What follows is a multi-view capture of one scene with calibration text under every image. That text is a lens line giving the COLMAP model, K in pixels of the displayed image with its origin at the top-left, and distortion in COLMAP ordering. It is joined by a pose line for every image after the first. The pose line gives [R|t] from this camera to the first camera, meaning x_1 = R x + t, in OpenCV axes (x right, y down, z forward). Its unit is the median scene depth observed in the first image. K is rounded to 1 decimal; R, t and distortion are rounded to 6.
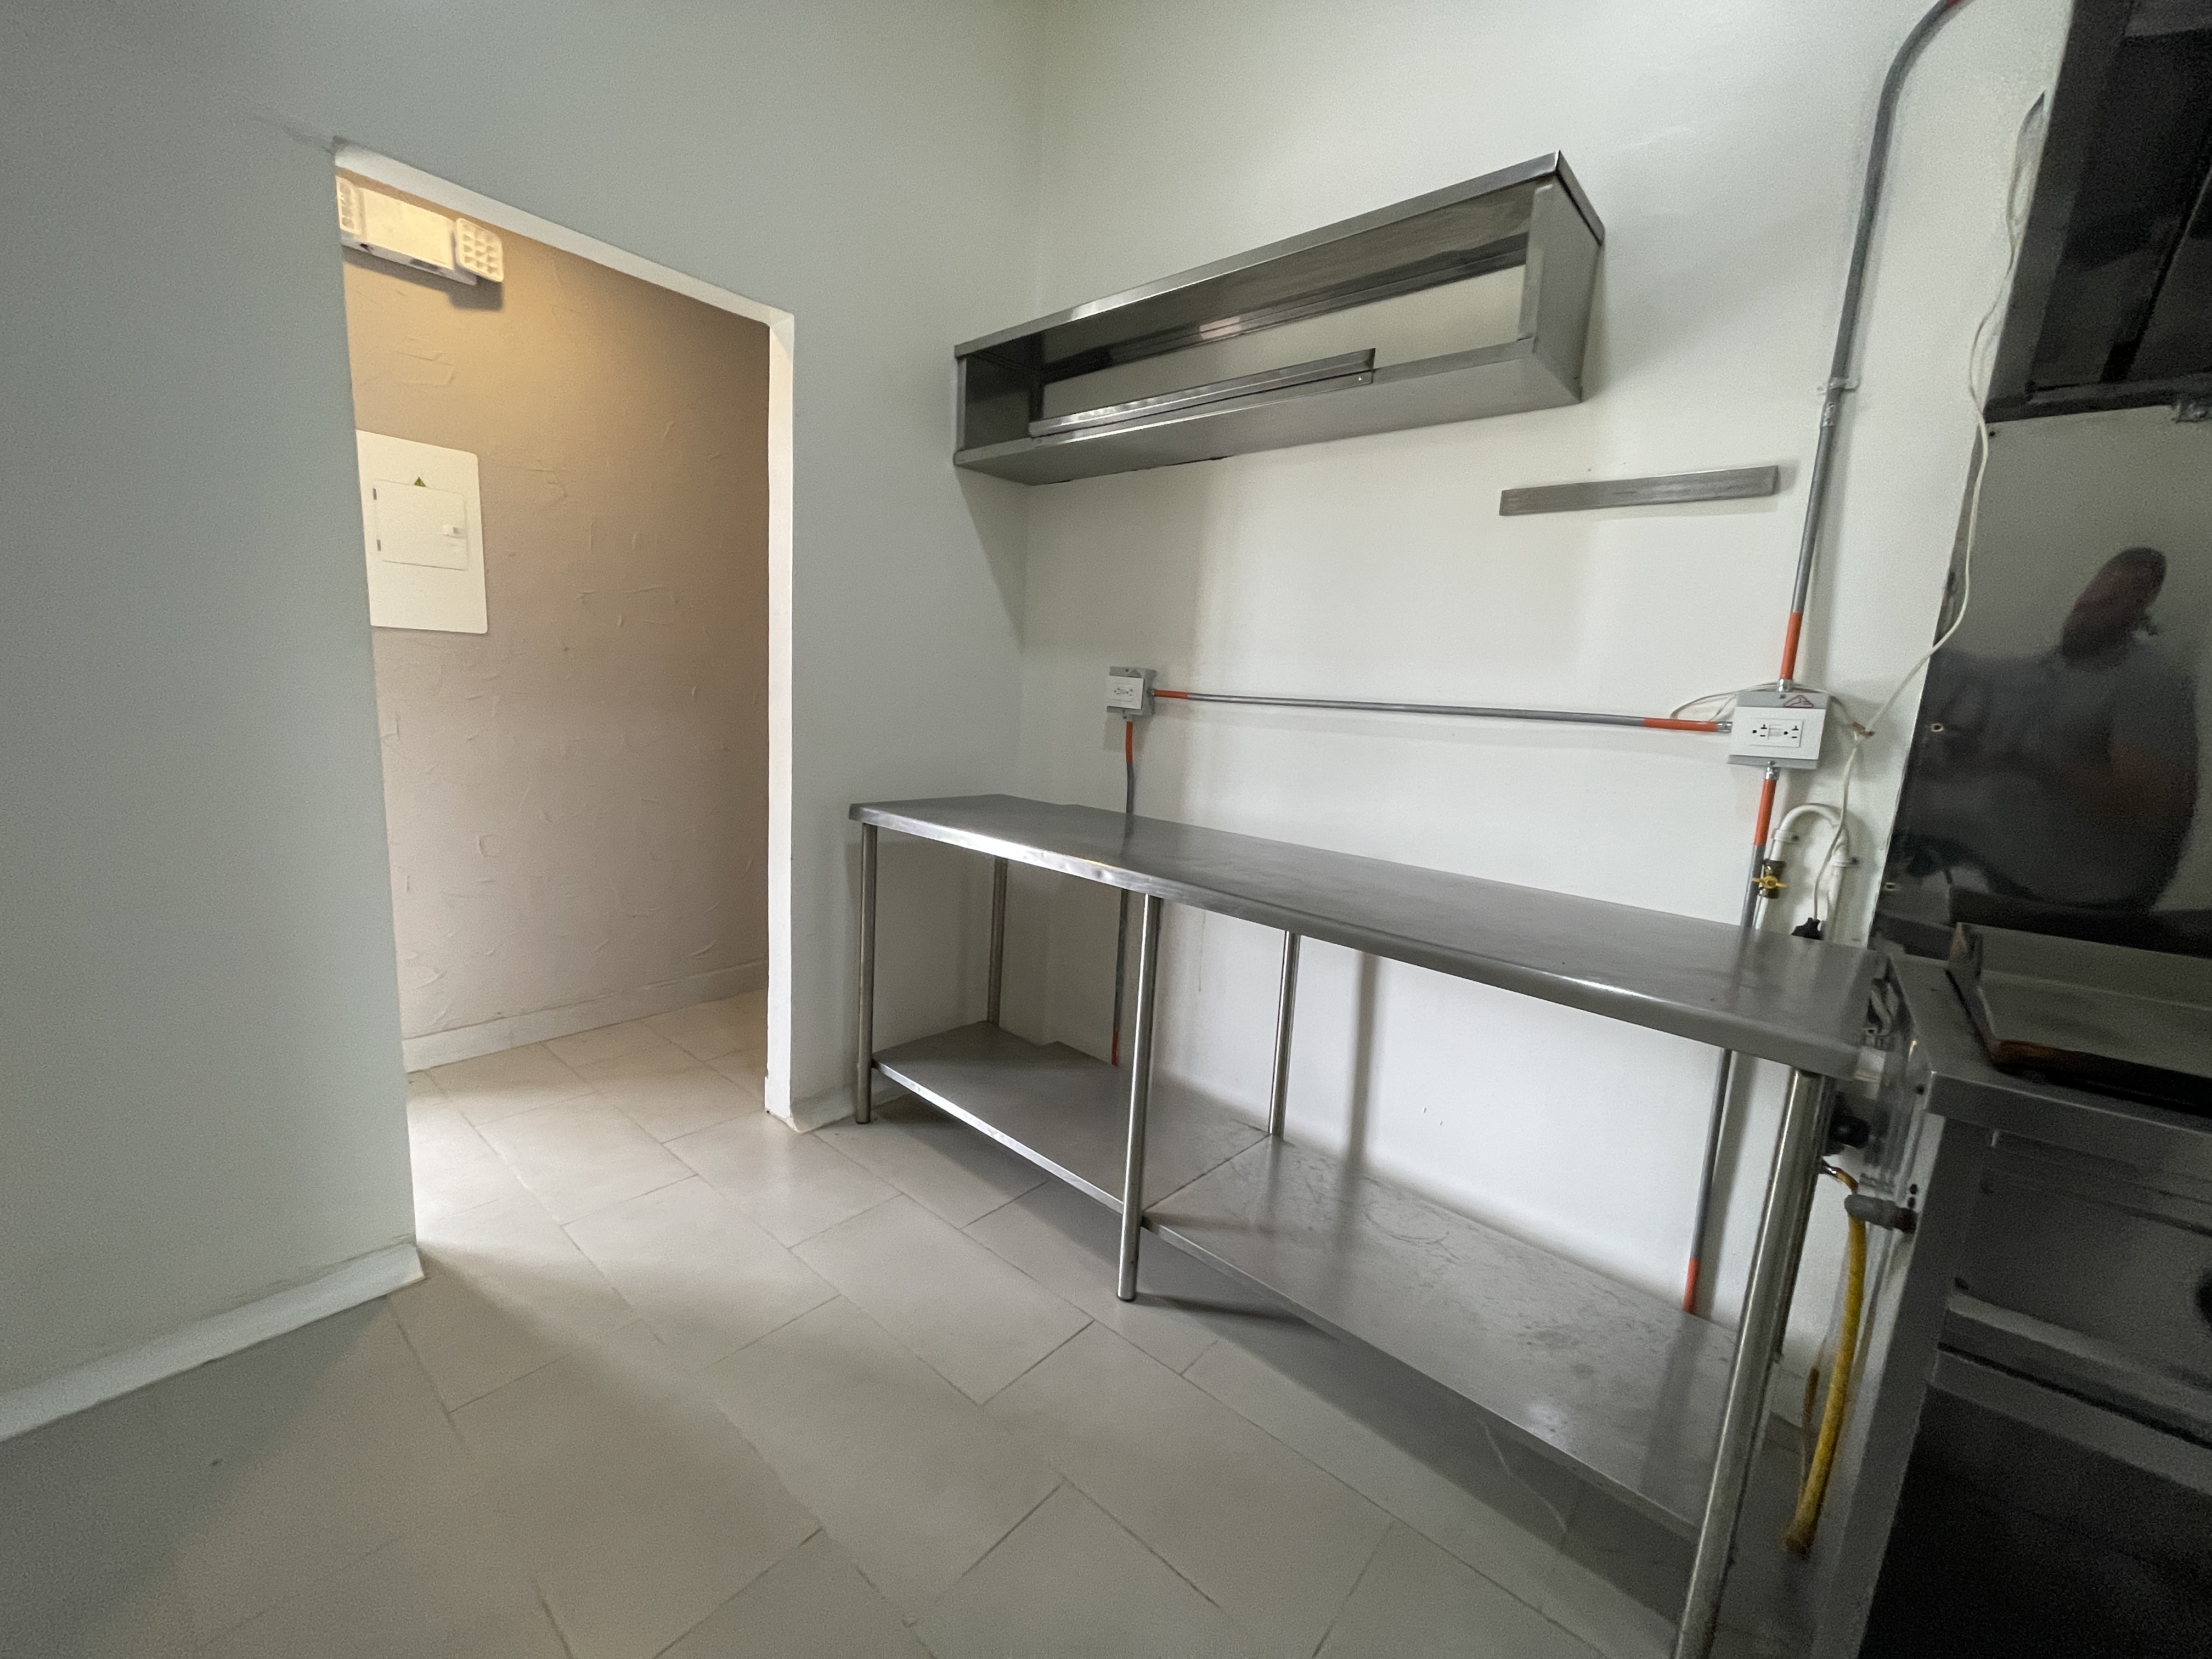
lens RADIAL K [[885.6, 0, 1106.9], [0, 885.6, 831.7], [0, 0, 1]] dist [-0.002192, 0.000270]
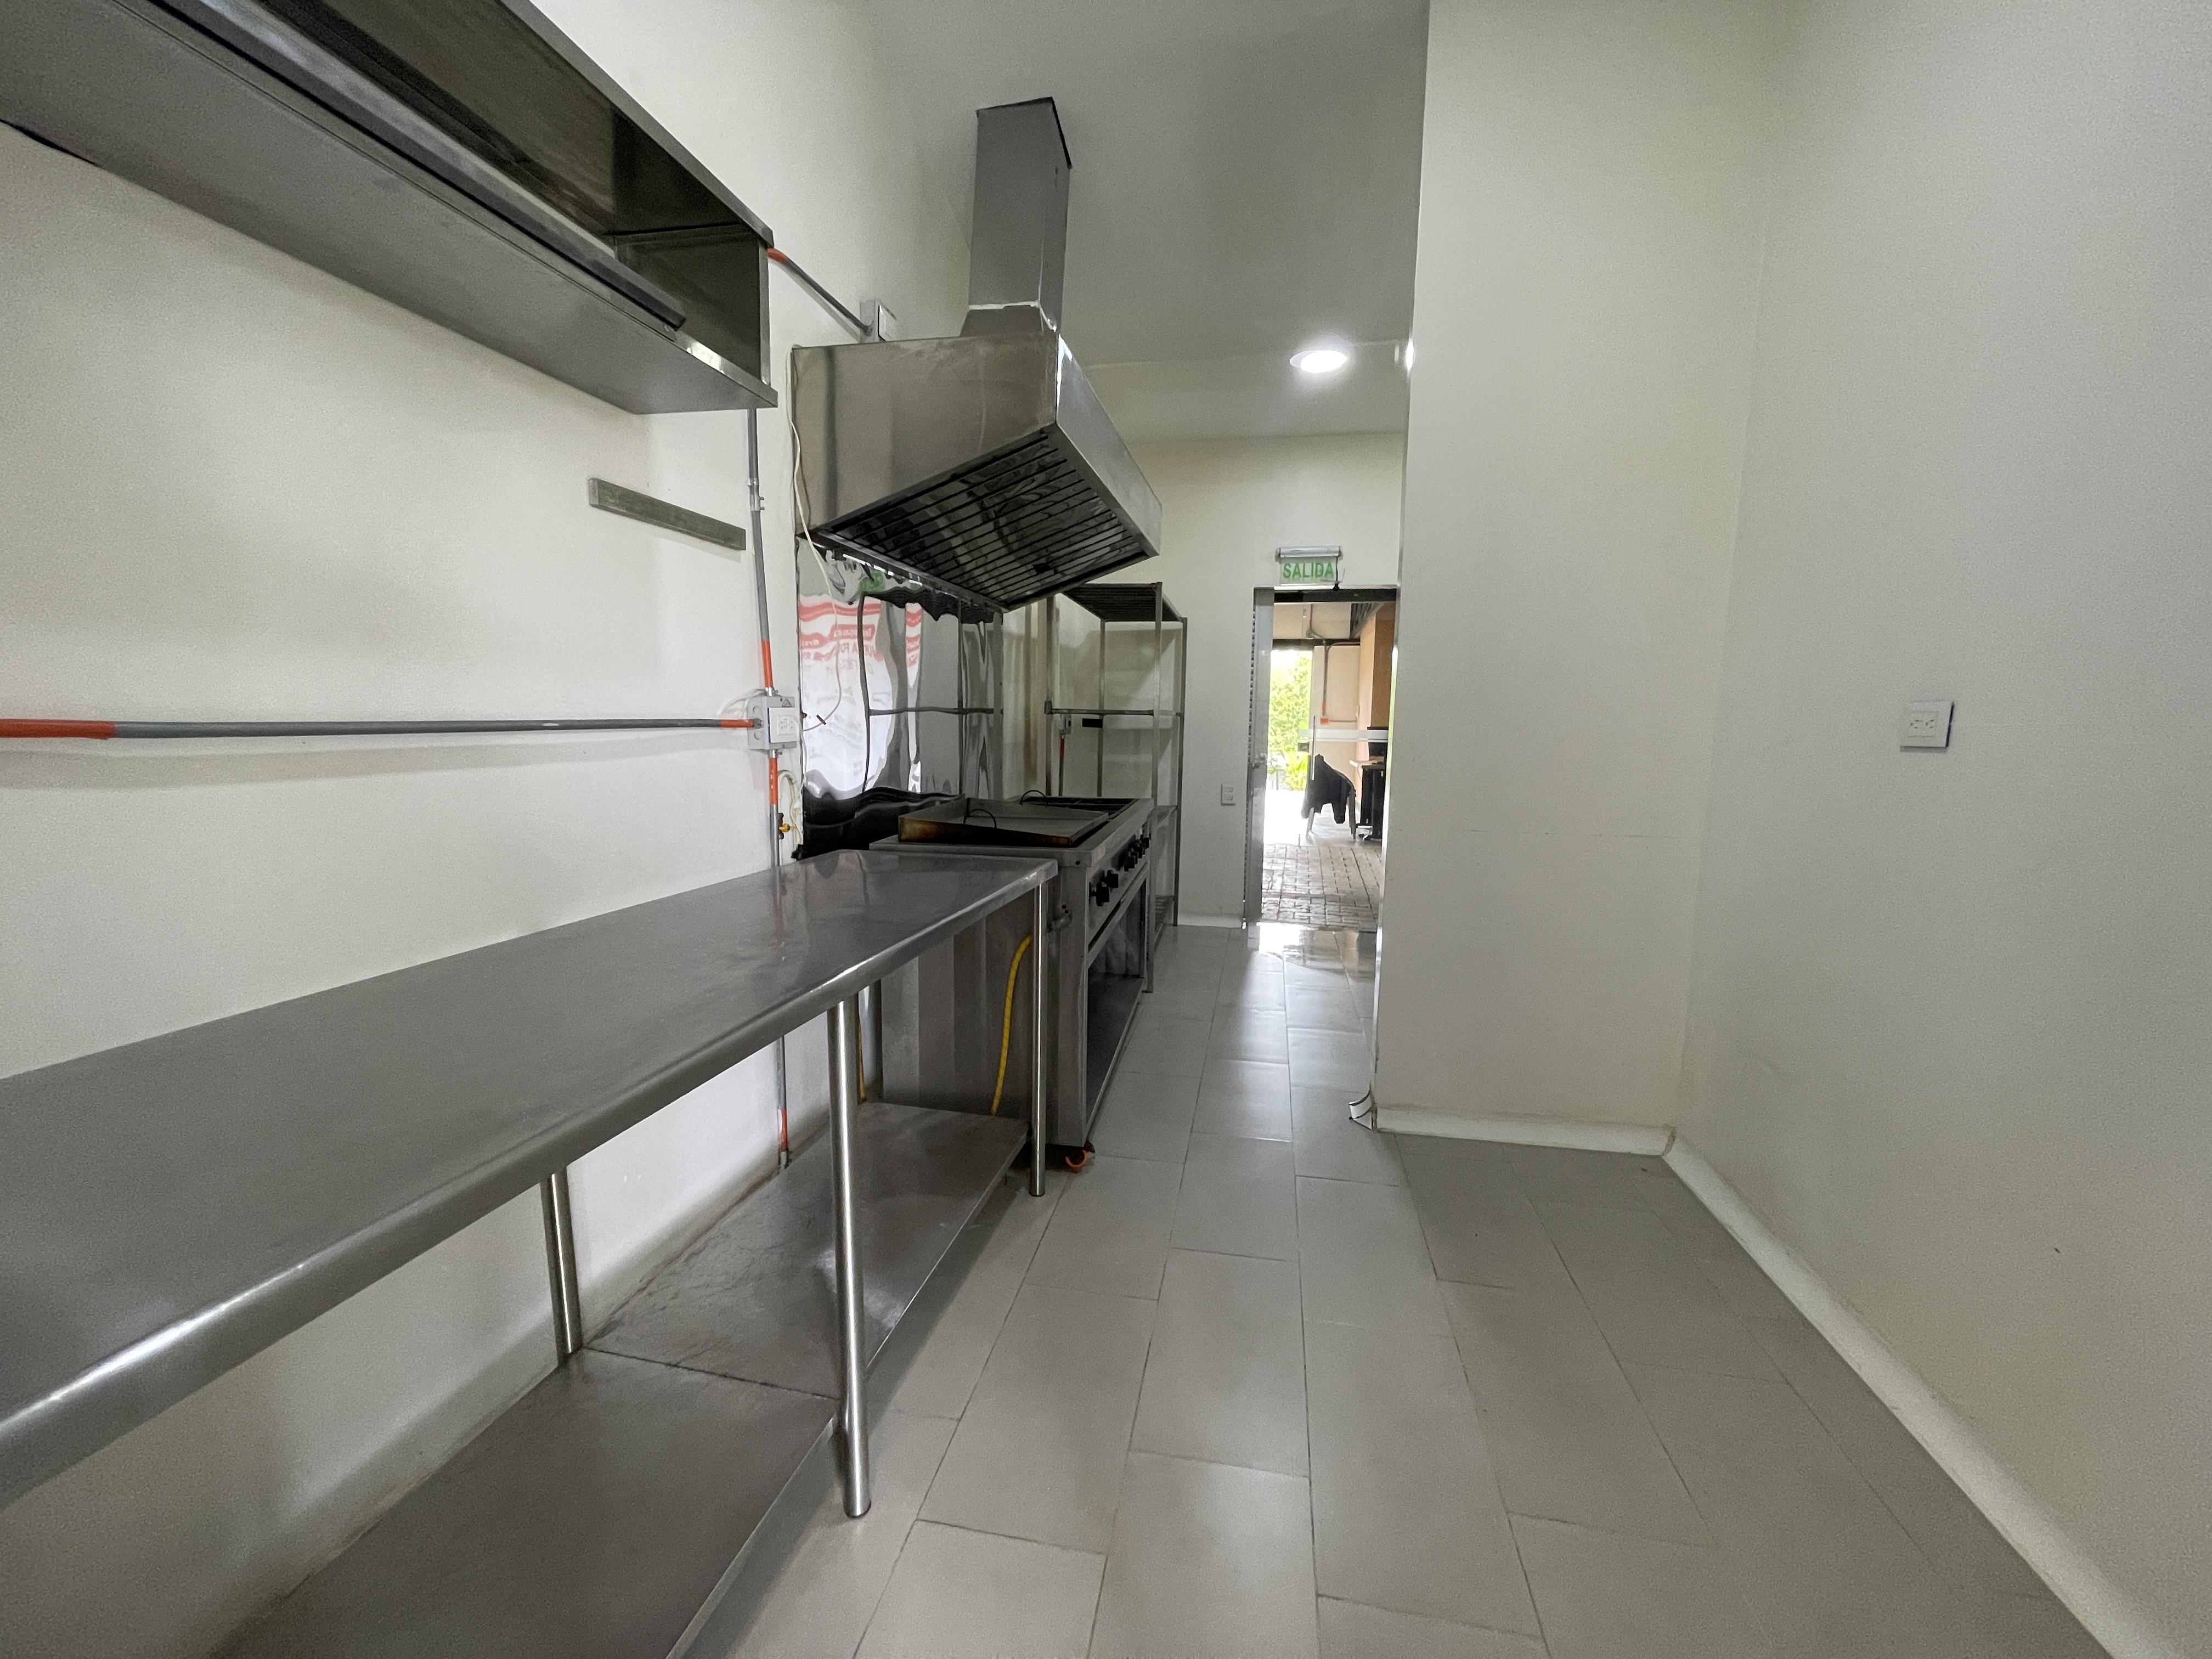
lens RADIAL K [[885.6, 0, 1106.9], [0, 885.6, 831.7], [0, 0, 1]] dist [-0.002192, 0.000270]
pose [[-0.483163, -0.173985, 0.858069, -0.471192], [0.105452, 0.961357, 0.254307, -0.159526], [-0.869156, 0.213357, -0.446146, 0.767438]]
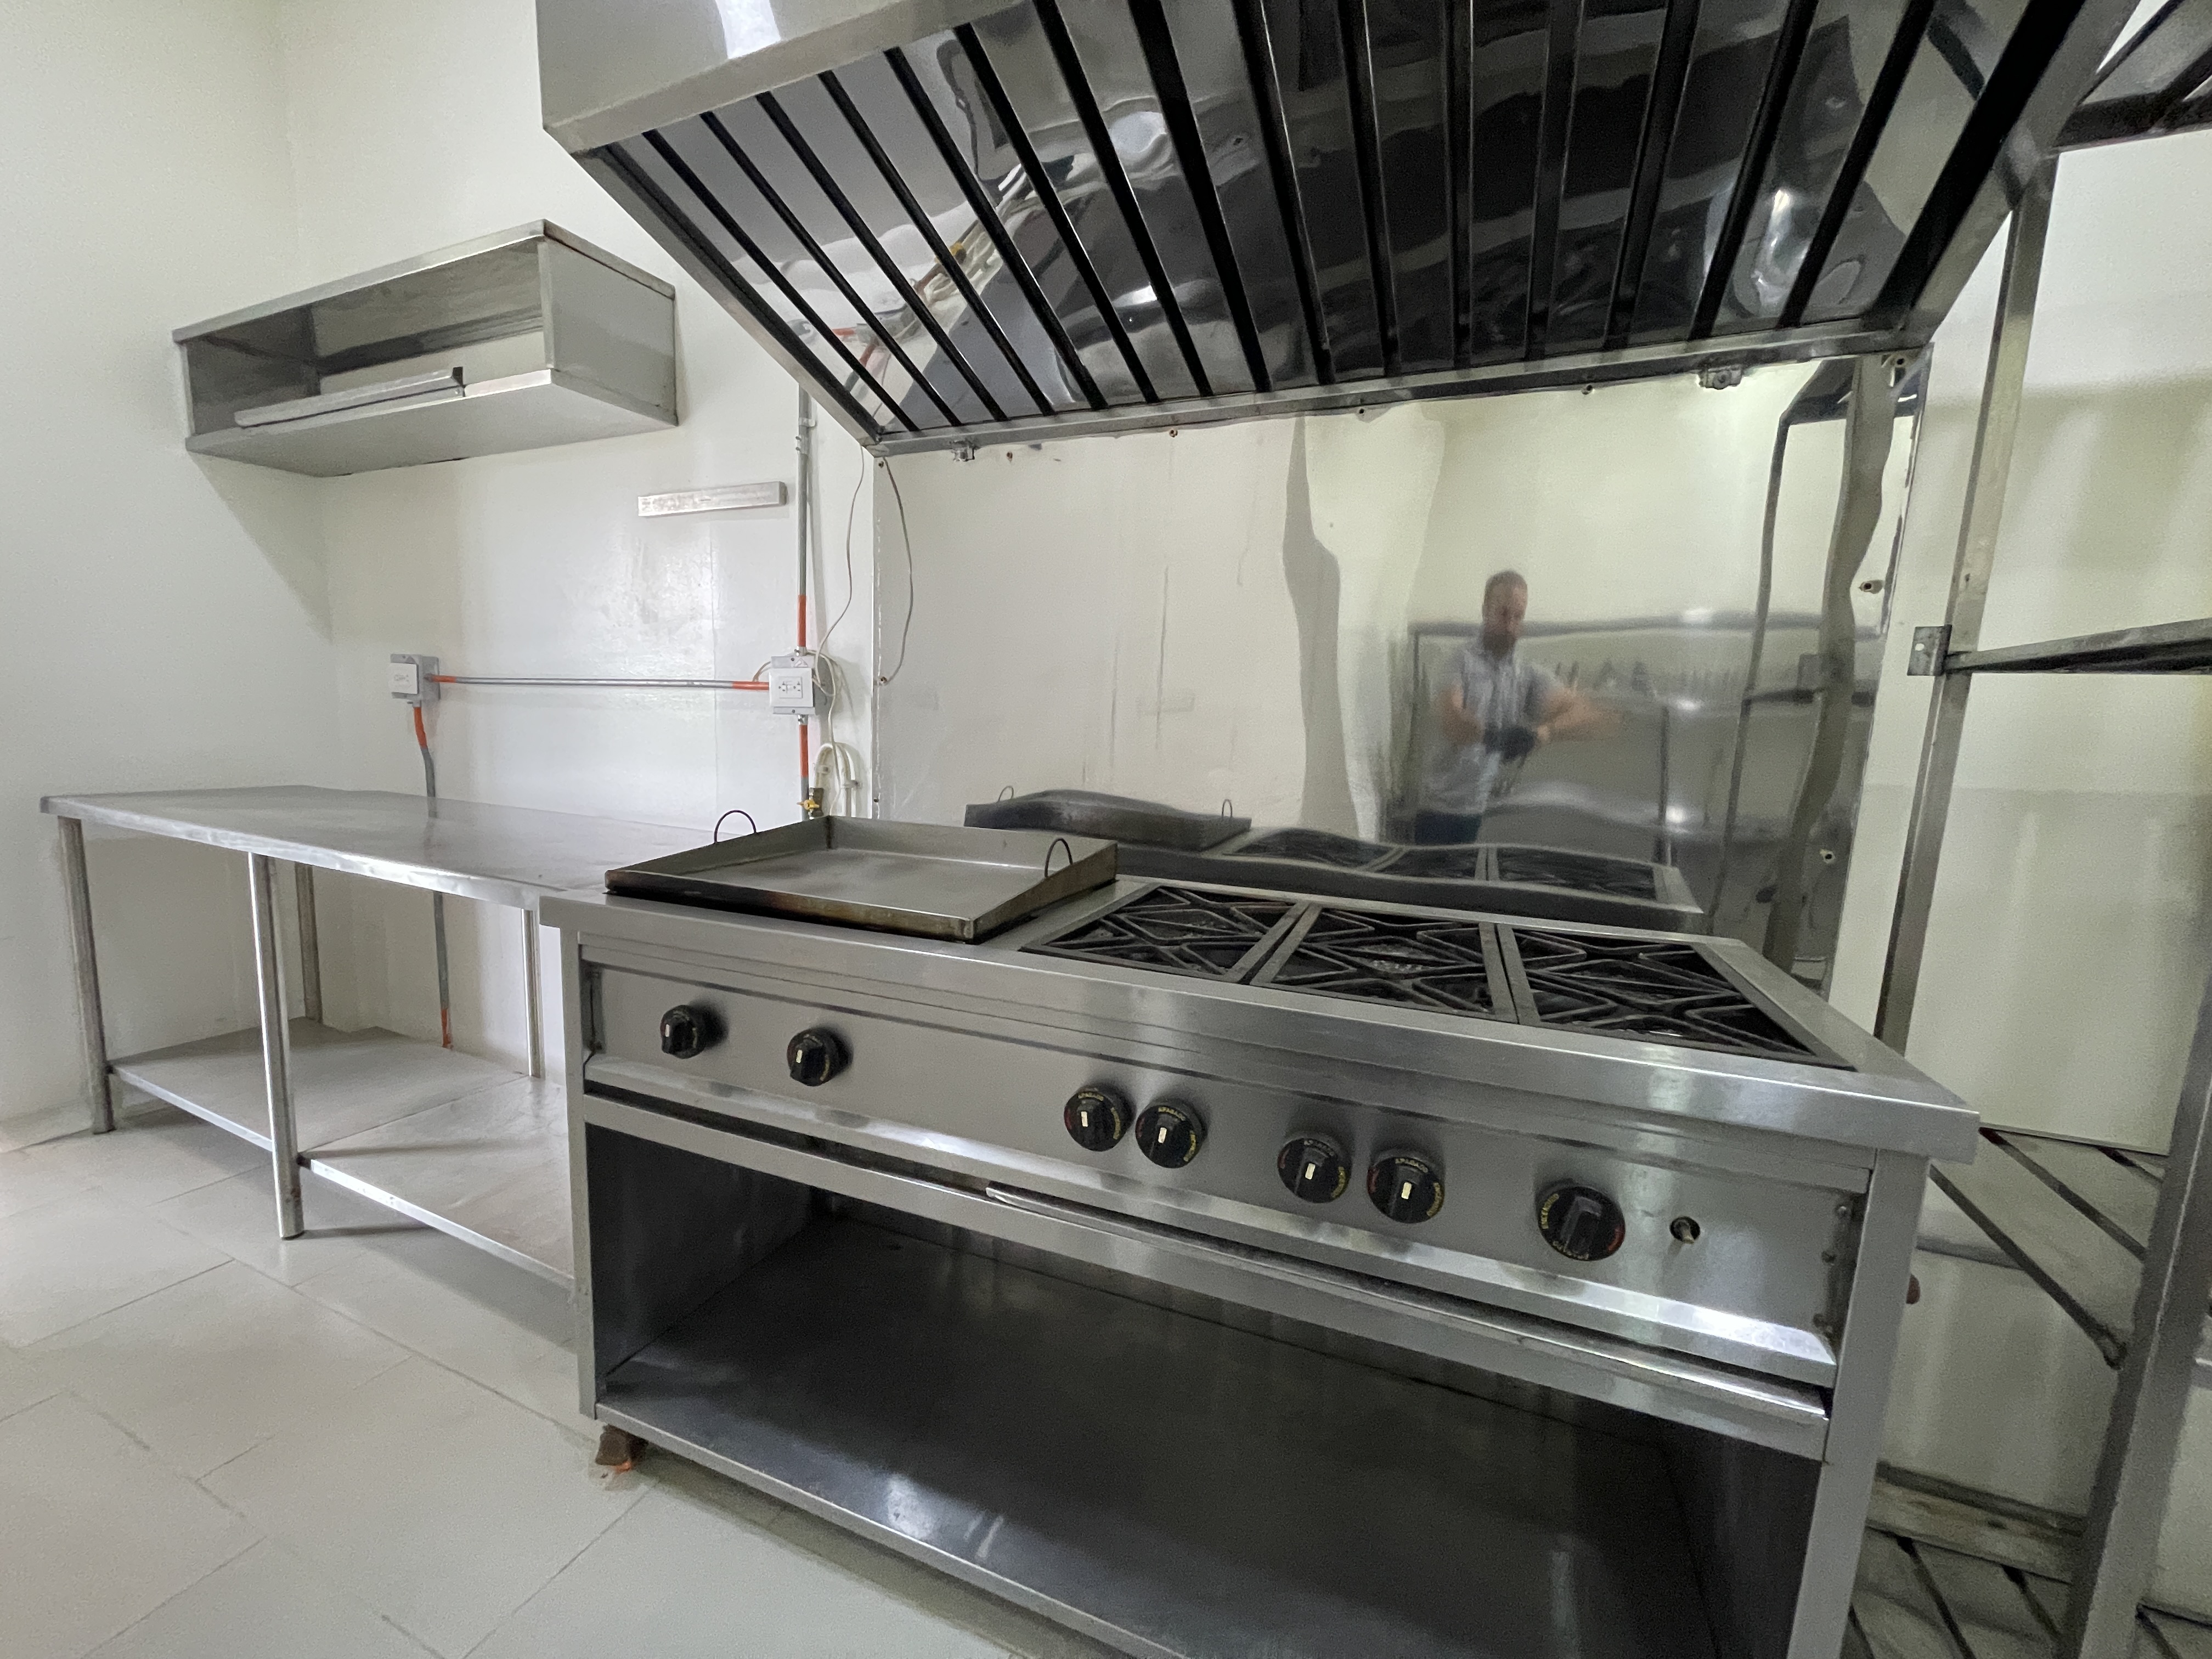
lens RADIAL K [[885.6, 0, 1106.9], [0, 885.6, 831.7], [0, 0, 1]] dist [-0.002192, 0.000270]
pose [[0.954067, -0.062585, 0.292984, 0.497692], [0.067993, 0.997651, -0.008299, 0.087224], [-0.291776, 0.027839, 0.956081, -0.228332]]
